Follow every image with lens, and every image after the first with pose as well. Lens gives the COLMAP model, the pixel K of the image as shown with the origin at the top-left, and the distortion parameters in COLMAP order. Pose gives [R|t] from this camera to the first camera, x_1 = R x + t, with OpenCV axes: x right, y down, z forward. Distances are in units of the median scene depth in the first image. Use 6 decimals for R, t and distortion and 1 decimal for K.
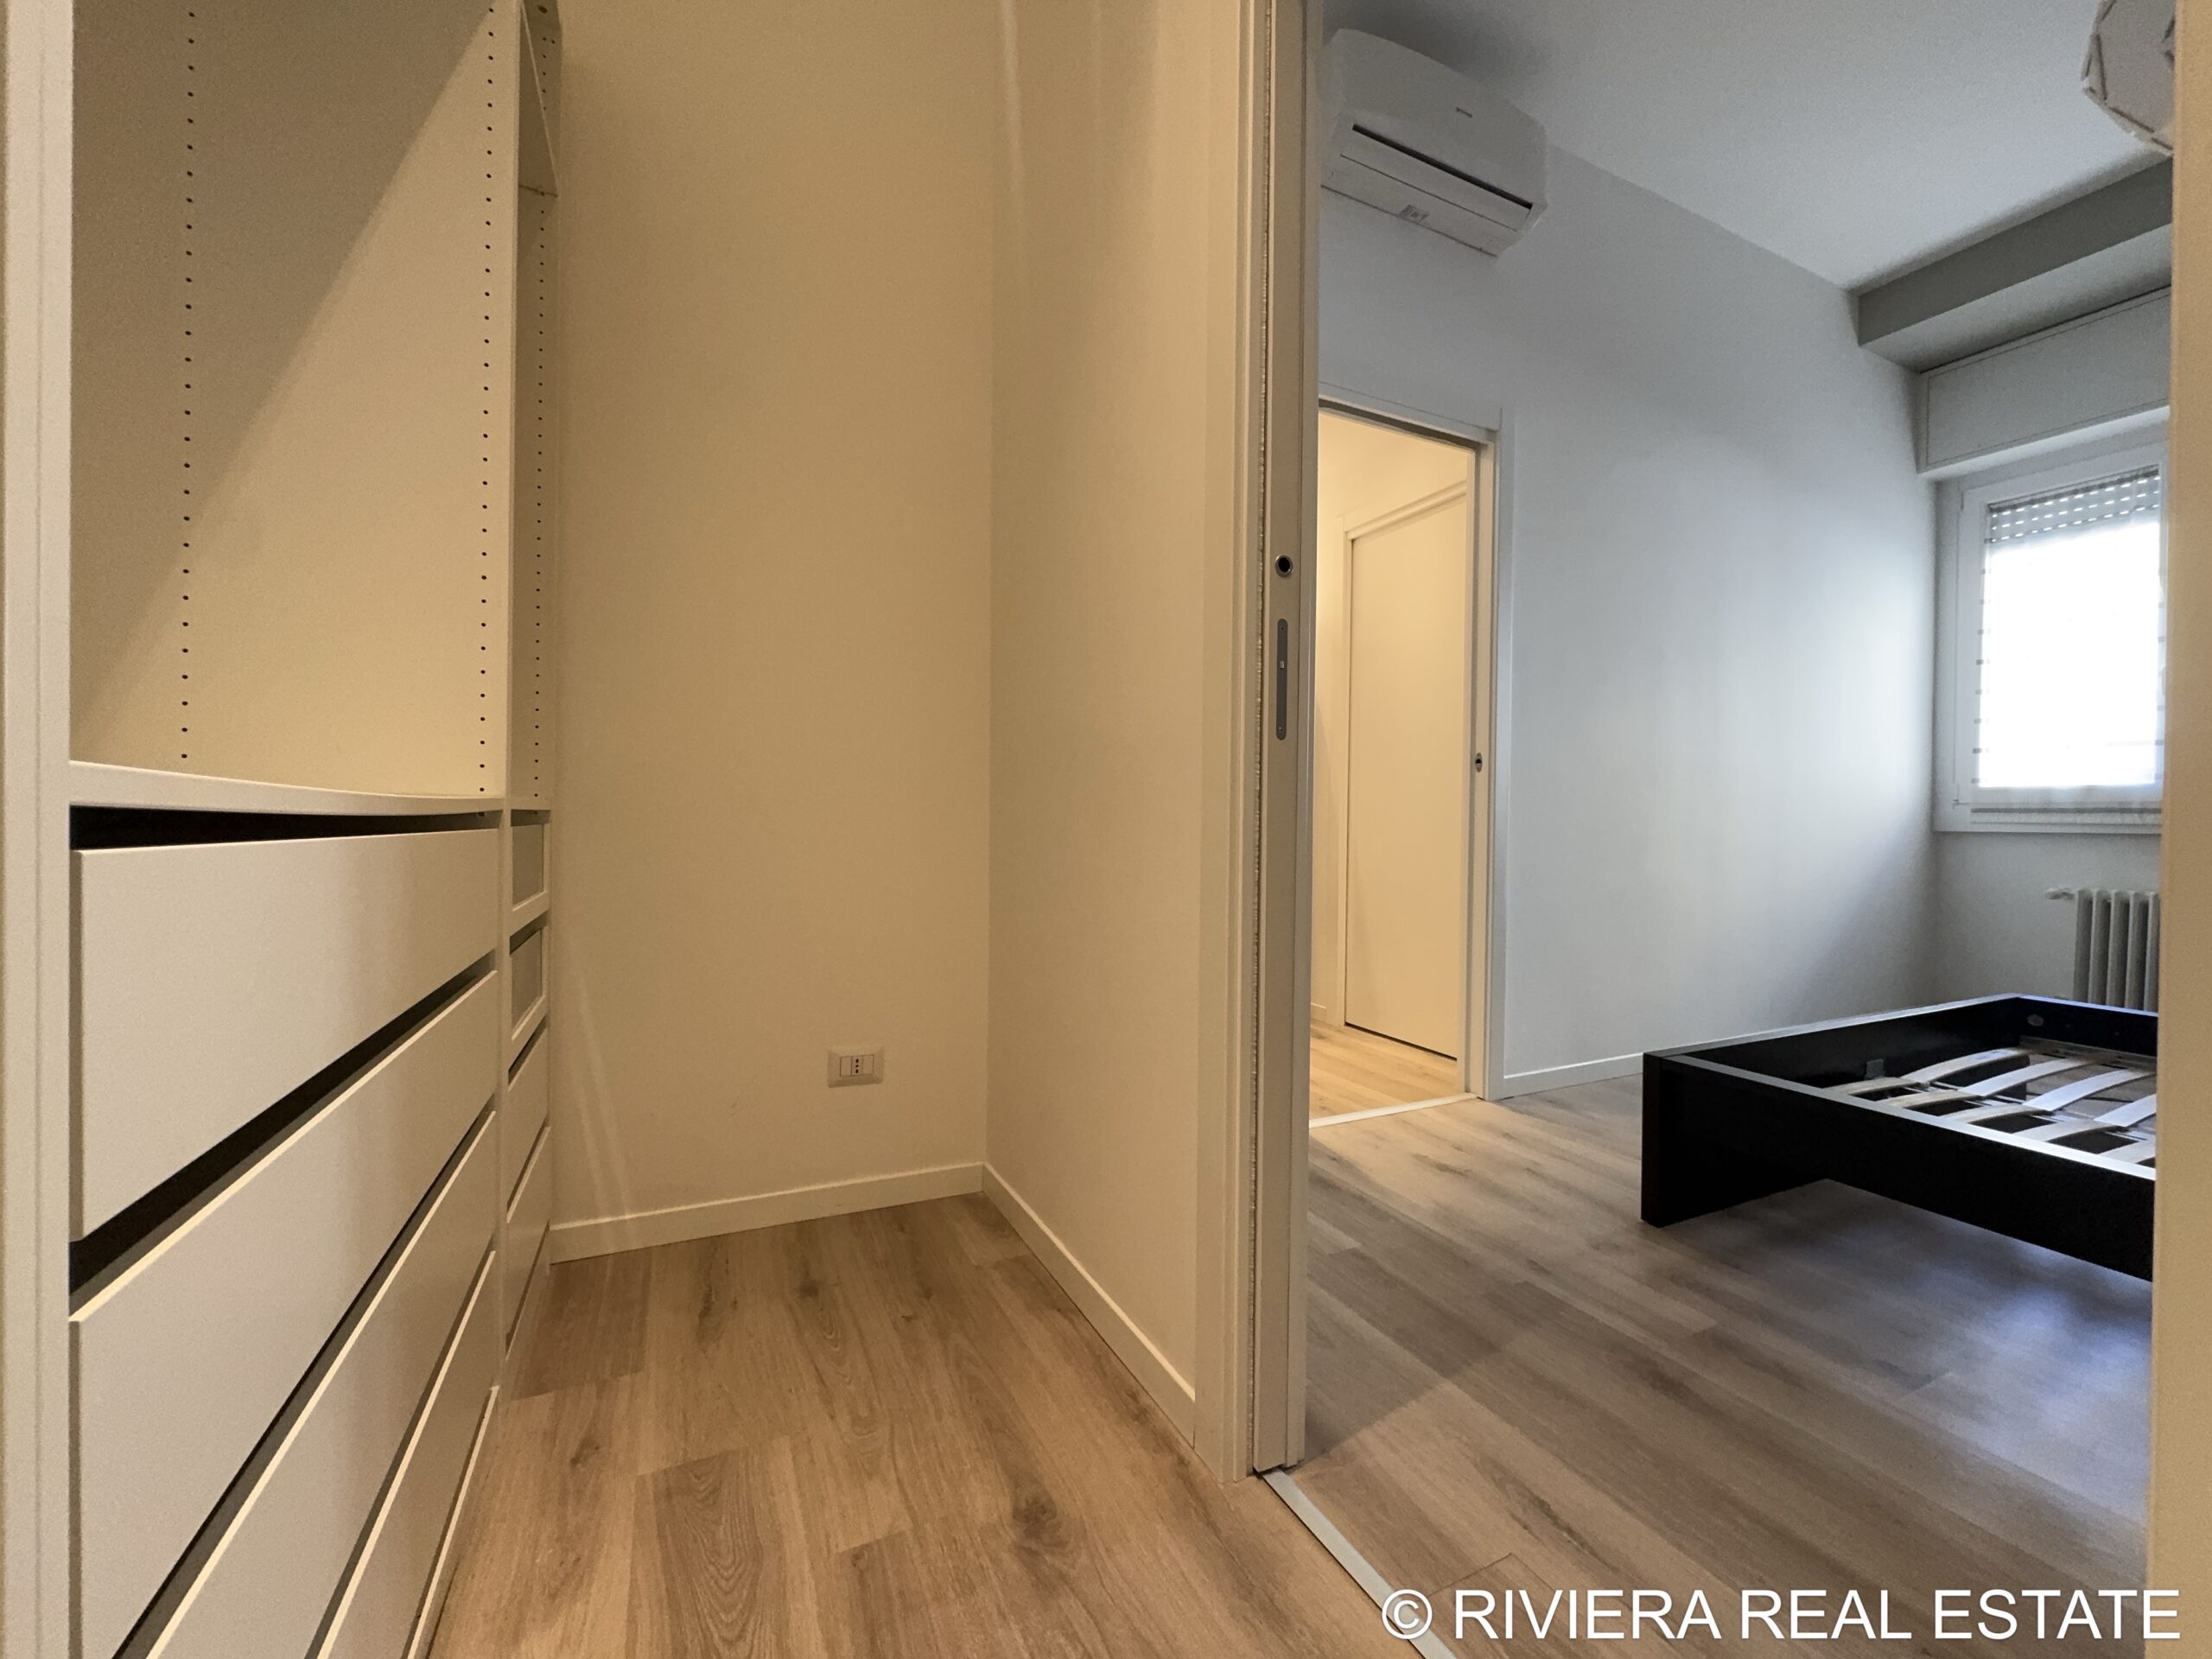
lens RADIAL K [[886.0, 0, 1088.4], [0, 886.0, 829.5], [0, 0, 1]] dist [-0.008917, 0.000406]
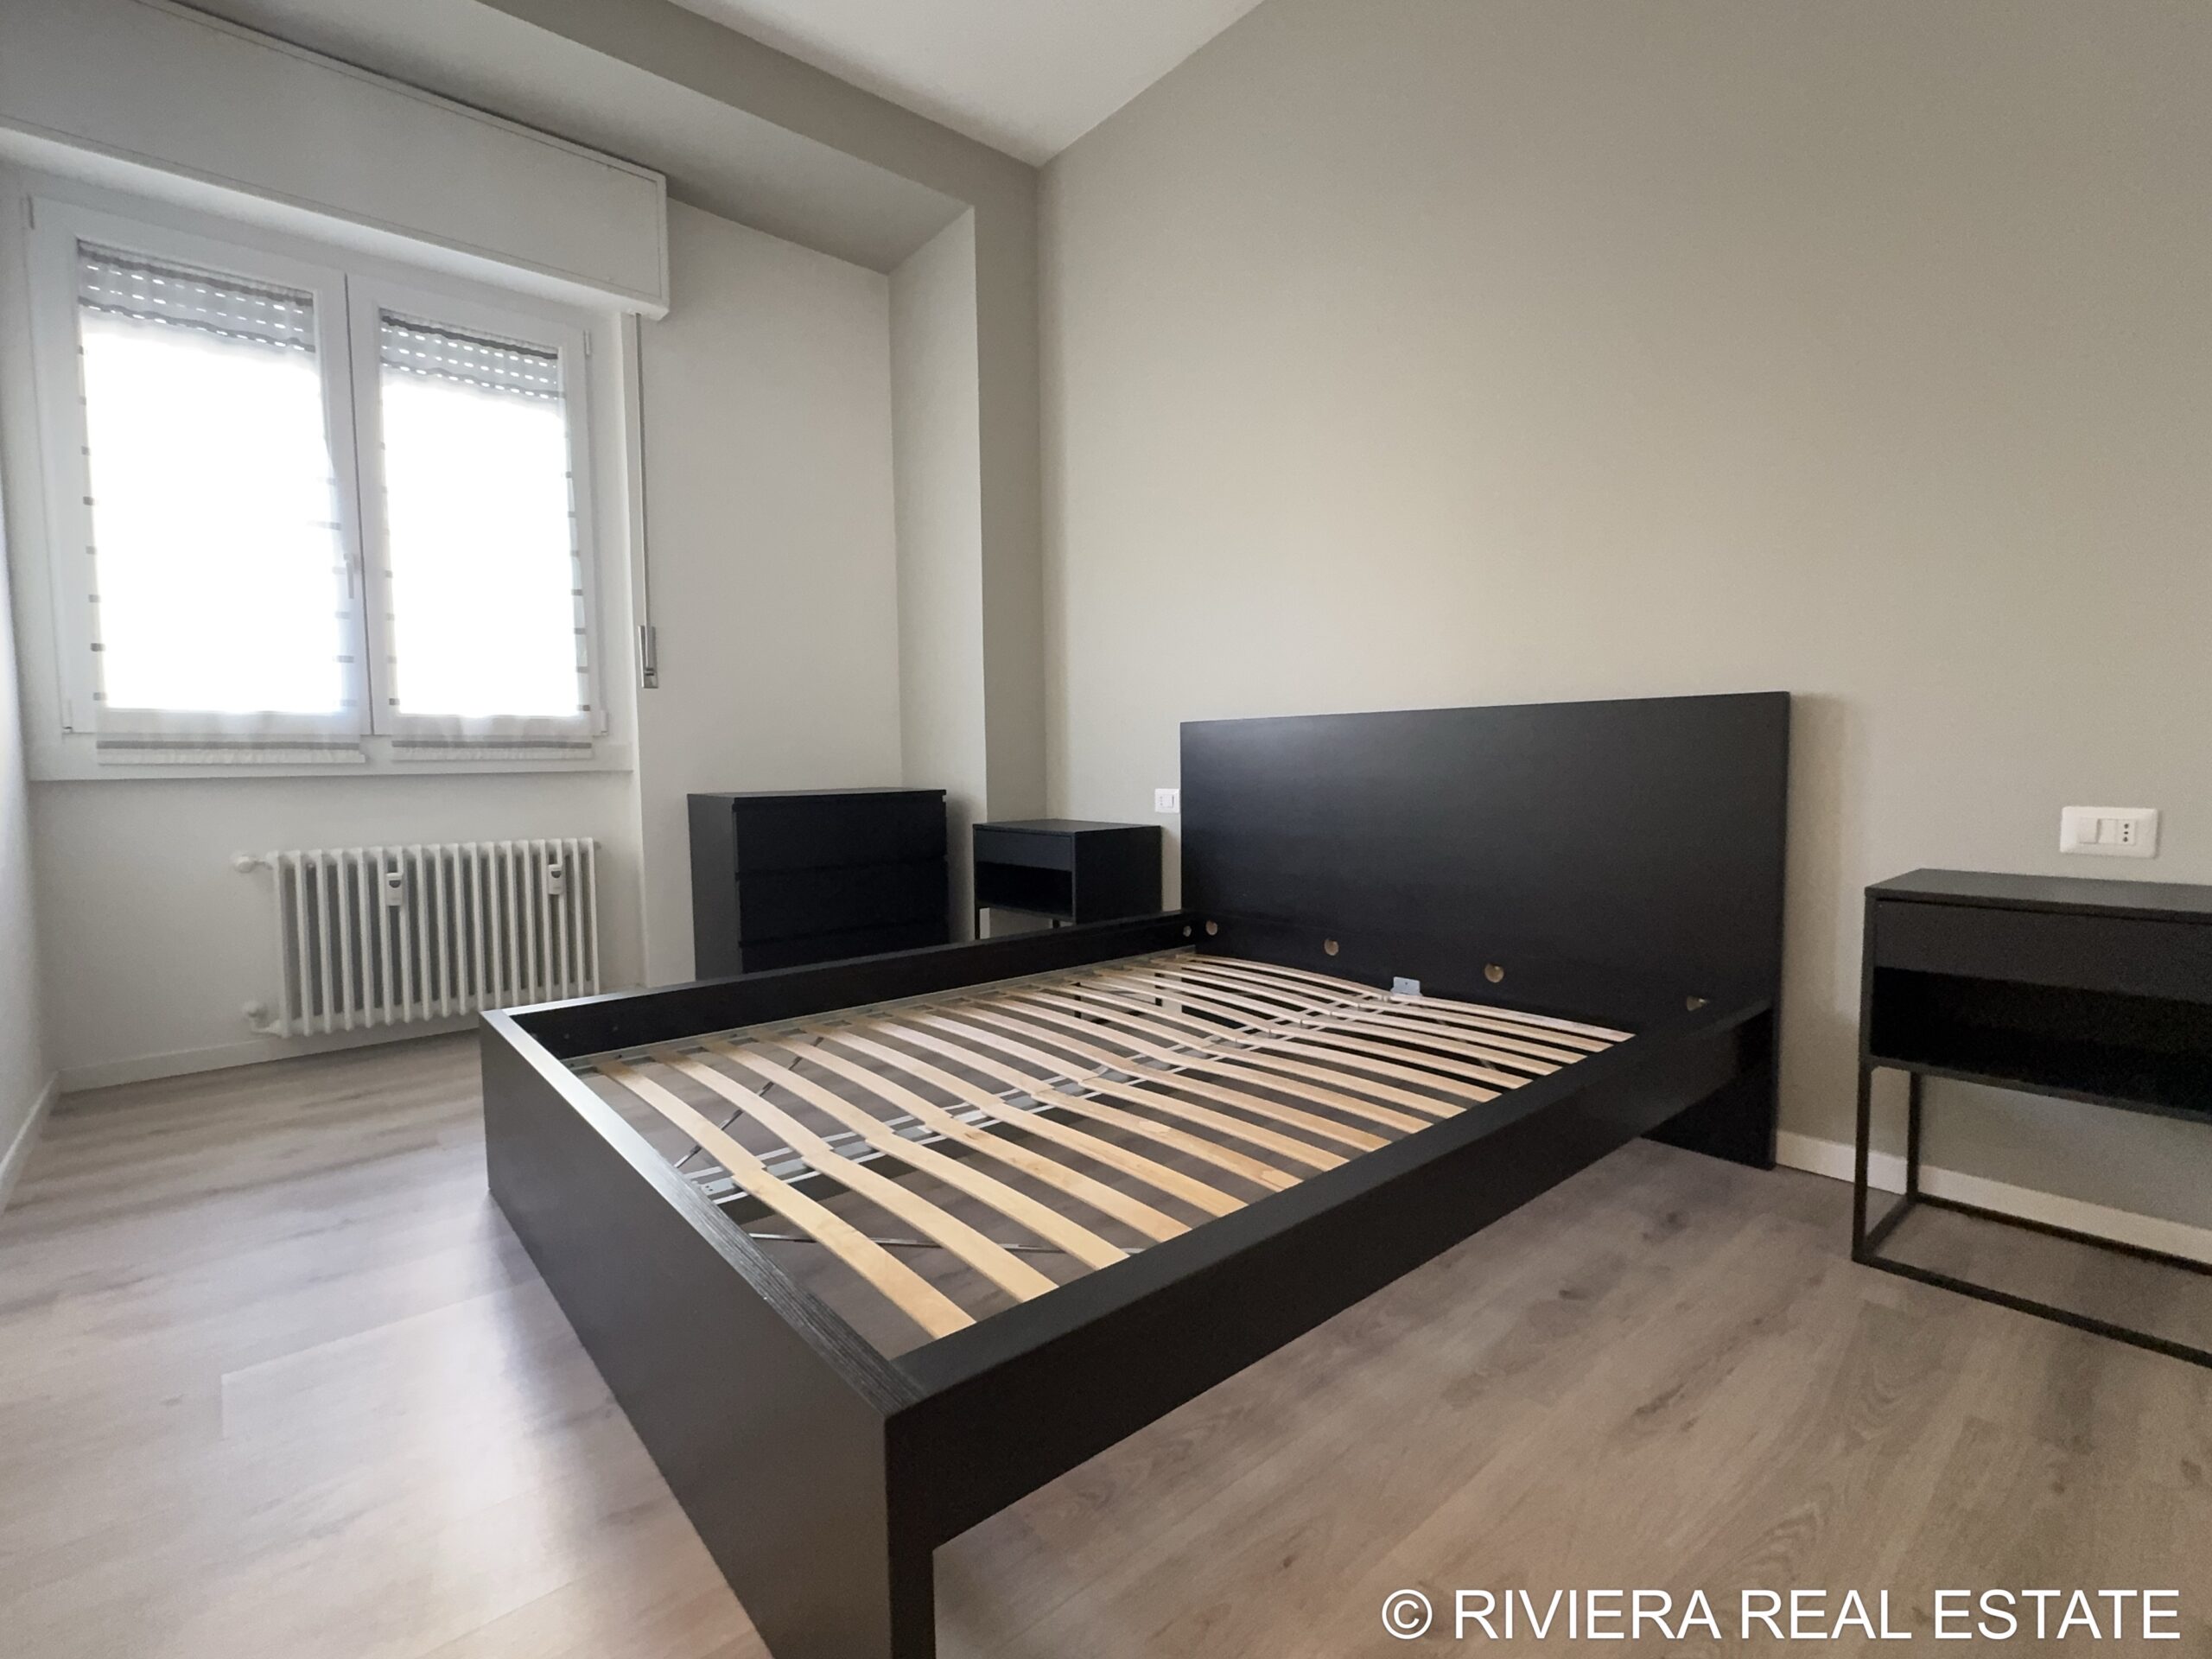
lens RADIAL K [[1013.3, 0, 1113.4], [0, 1013.3, 832.7], [0, 0, 1]] dist [0.000308, -0.000477]
pose [[-0.278632, -0.065169, 0.958184, 0.129369], [0.023950, 0.996913, 0.074768, 0.003772], [-0.960099, 0.043781, -0.276211, 0.531776]]
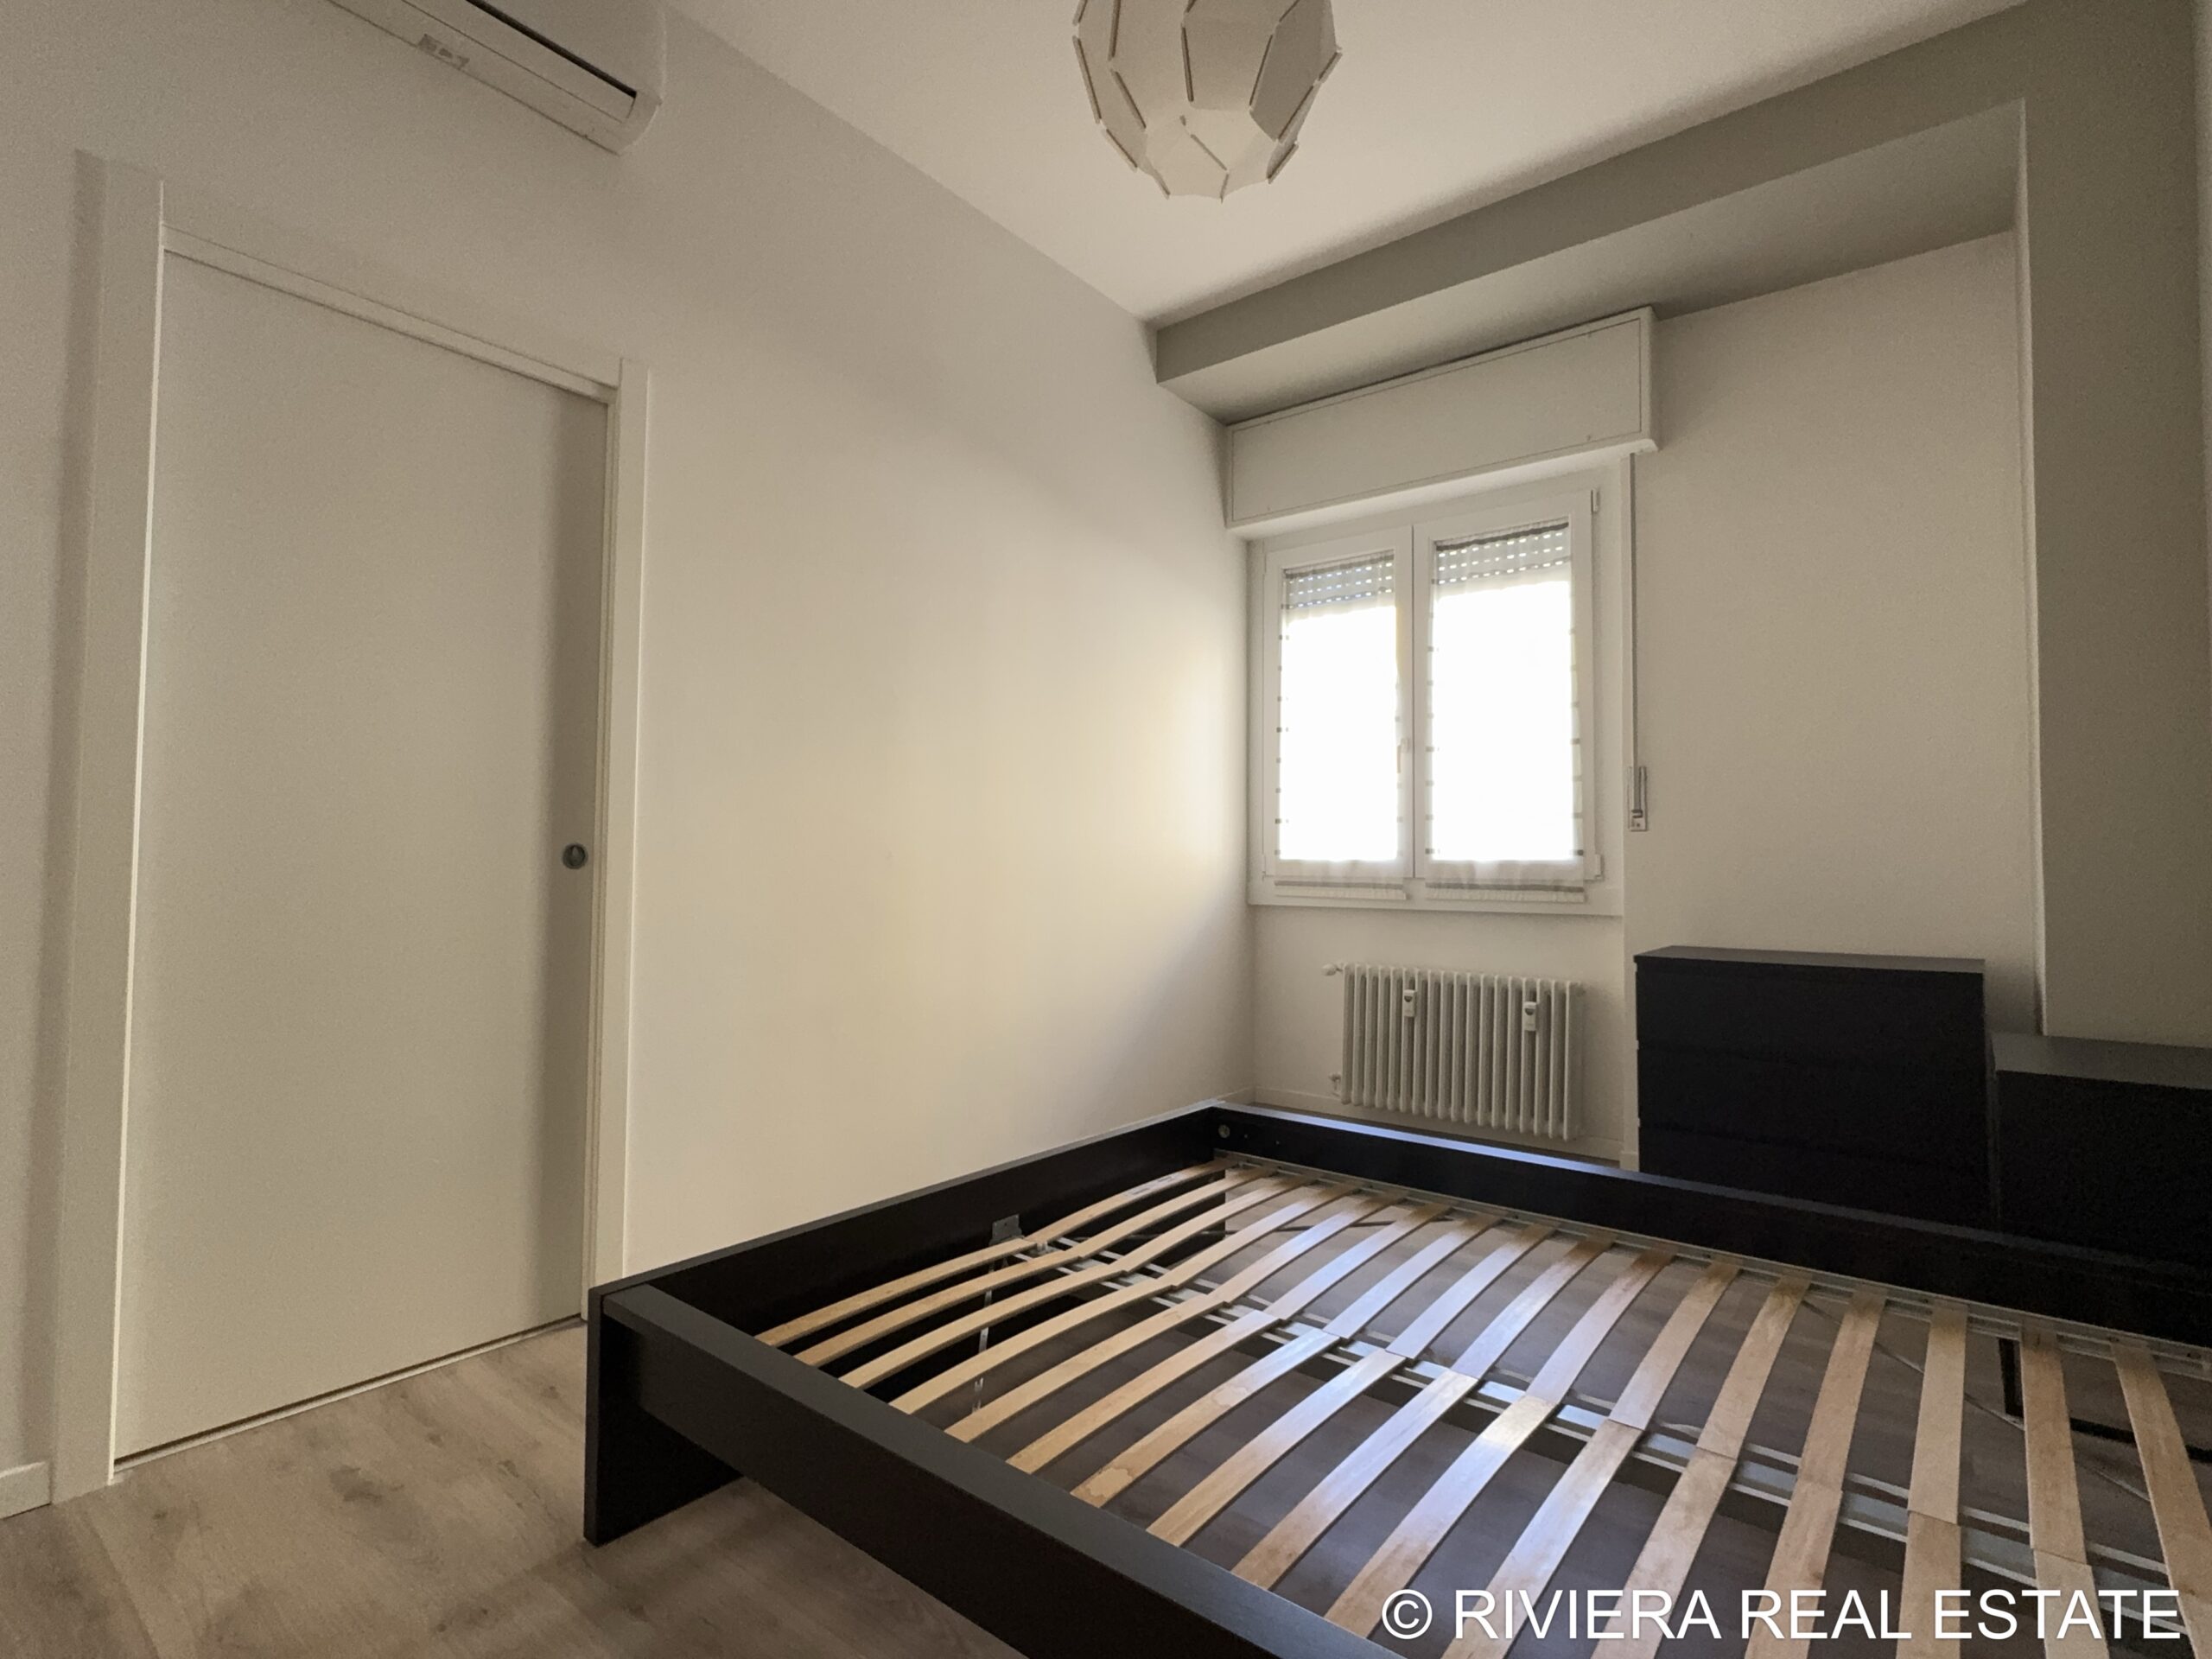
lens RADIAL K [[1078.6, 0, 1109.8], [0, 1078.6, 831.3], [0, 0, 1]] dist [-0.004793, 0.001304]
pose [[0.893304, 0.011871, 0.449297, 0.320837], [0.002738, 0.999489, -0.031852, -0.042214], [-0.449445, 0.029683, 0.892815, 0.024291]]
